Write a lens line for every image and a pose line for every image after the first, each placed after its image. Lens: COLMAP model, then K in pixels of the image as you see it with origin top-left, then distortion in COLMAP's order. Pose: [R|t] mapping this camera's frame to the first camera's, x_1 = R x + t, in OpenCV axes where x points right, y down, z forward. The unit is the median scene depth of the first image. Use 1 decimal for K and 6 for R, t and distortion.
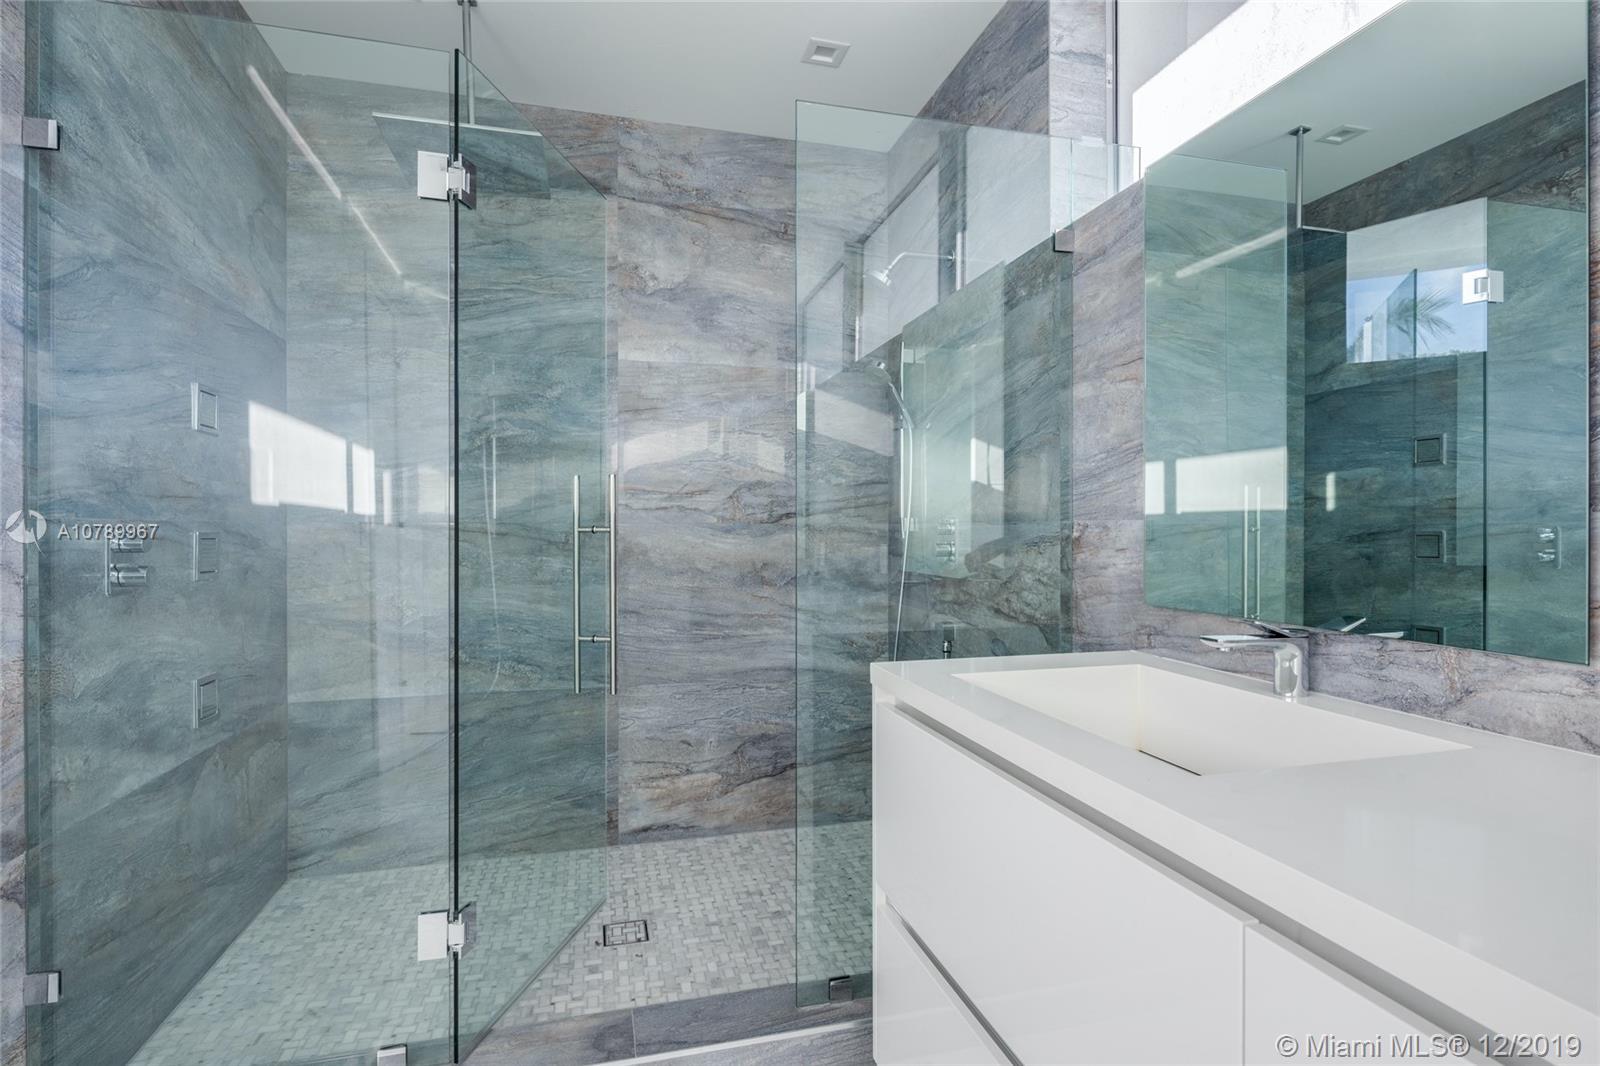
lens RADIAL K [[778.5, 0, 799.0], [0, 778.5, 528.9], [0, 0, 1]] dist [0.000775, -0.001892]
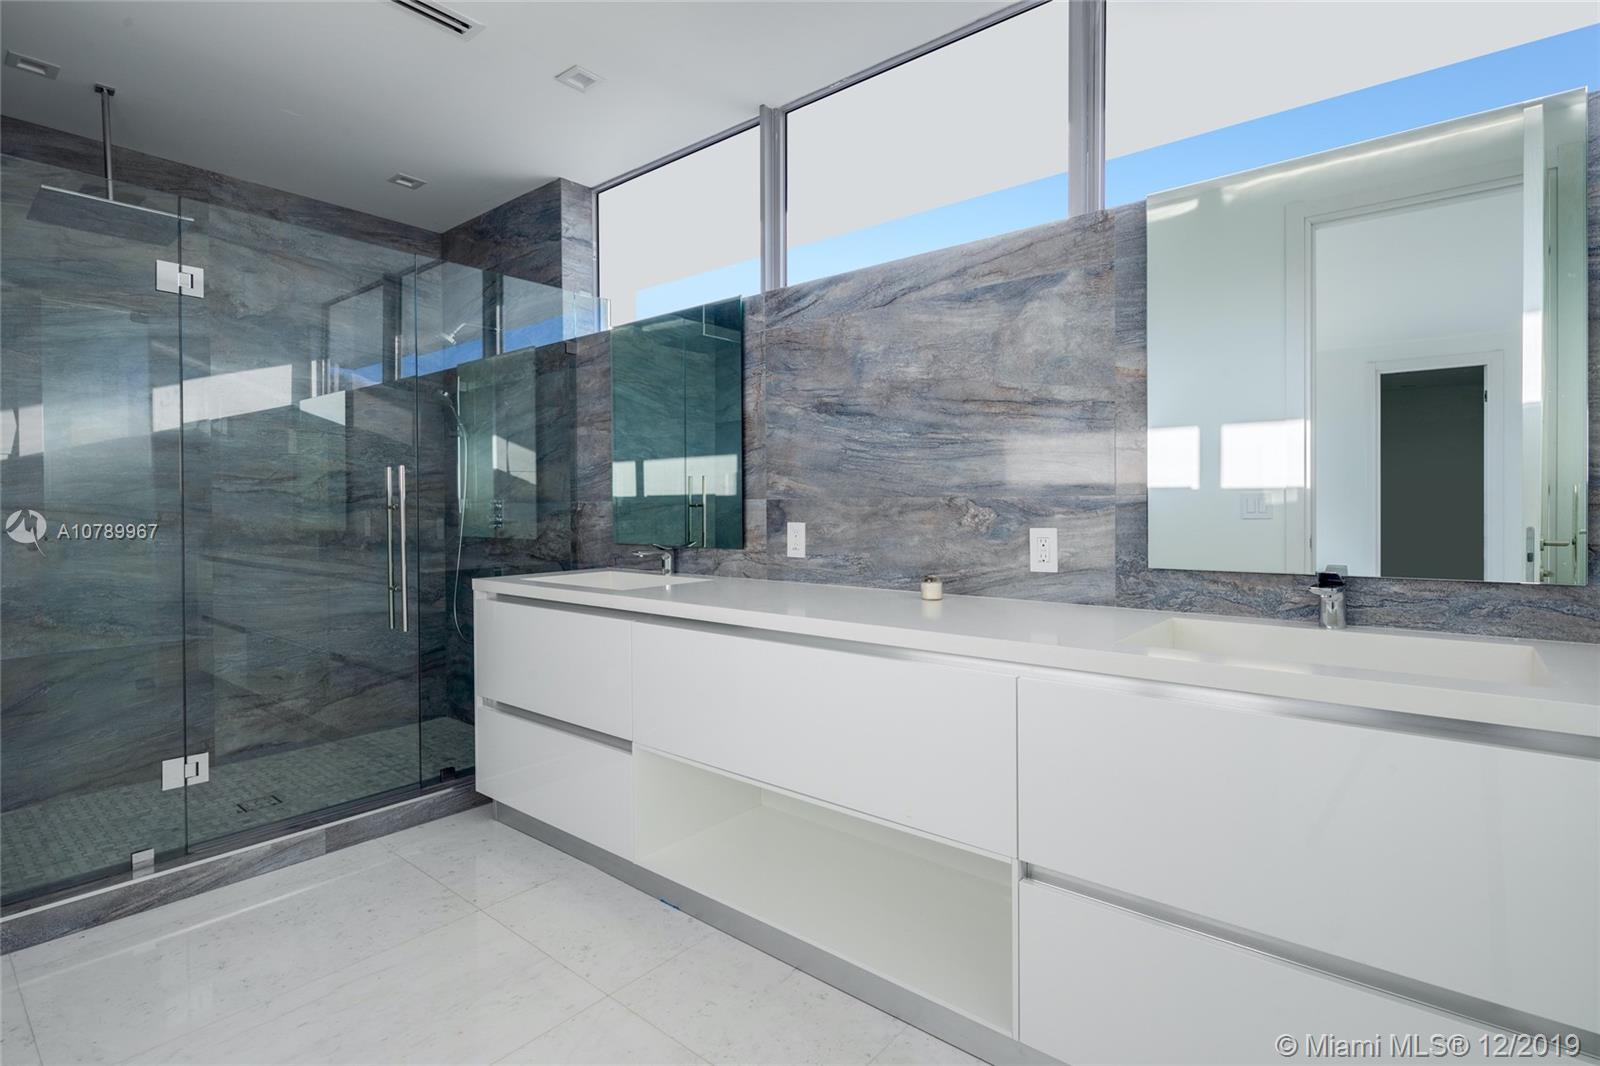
lens RADIAL K [[778.5, 0, 797.8], [0, 778.5, 519.2], [0, 0, 1]] dist [0.000775, -0.001892]
pose [[0.812896, -0.014283, 0.582233, -0.199048], [0.005355, 0.999840, 0.017050, 0.001770], [-0.582384, -0.010742, 0.812843, -0.536067]]
